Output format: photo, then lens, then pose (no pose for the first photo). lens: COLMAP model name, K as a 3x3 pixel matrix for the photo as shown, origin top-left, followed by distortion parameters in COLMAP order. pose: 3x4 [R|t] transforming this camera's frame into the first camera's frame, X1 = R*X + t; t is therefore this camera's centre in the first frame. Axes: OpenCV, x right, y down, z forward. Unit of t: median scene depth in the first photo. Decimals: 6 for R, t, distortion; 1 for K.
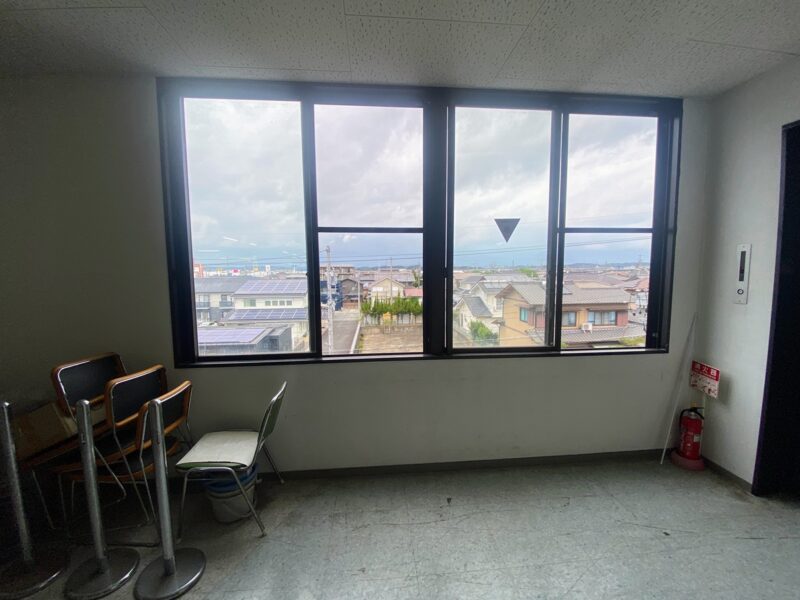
lens RADIAL K [[328.6, 0, 400.0], [0, 328.6, 300.0], [0, 0, 1]] dist [-0.003815, -0.000775]
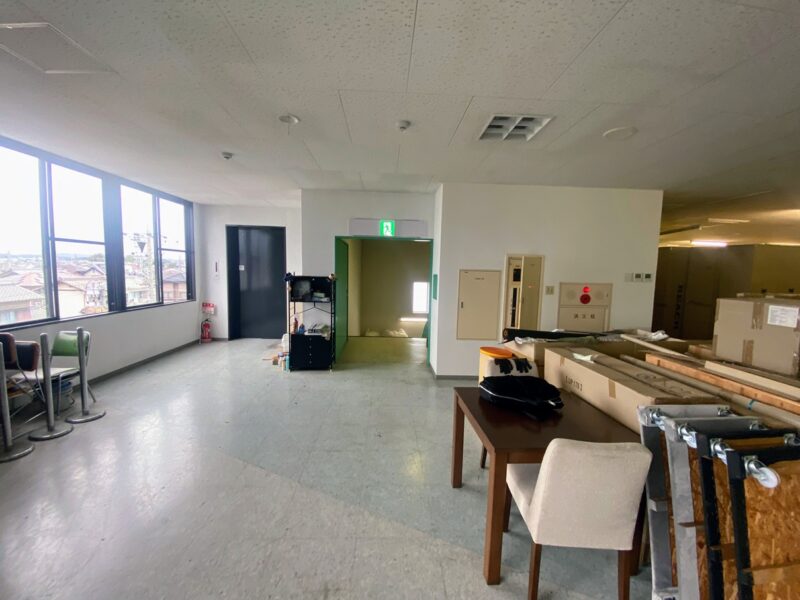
lens RADIAL K [[328.6, 0, 400.0], [0, 328.6, 300.0], [0, 0, 1]] dist [-0.003815, -0.000775]
pose [[0.035981, -0.080638, 0.996094, -1.671124], [0.068230, 0.994612, 0.078054, 0.067998], [-0.997021, 0.065155, 0.041289, -0.683767]]
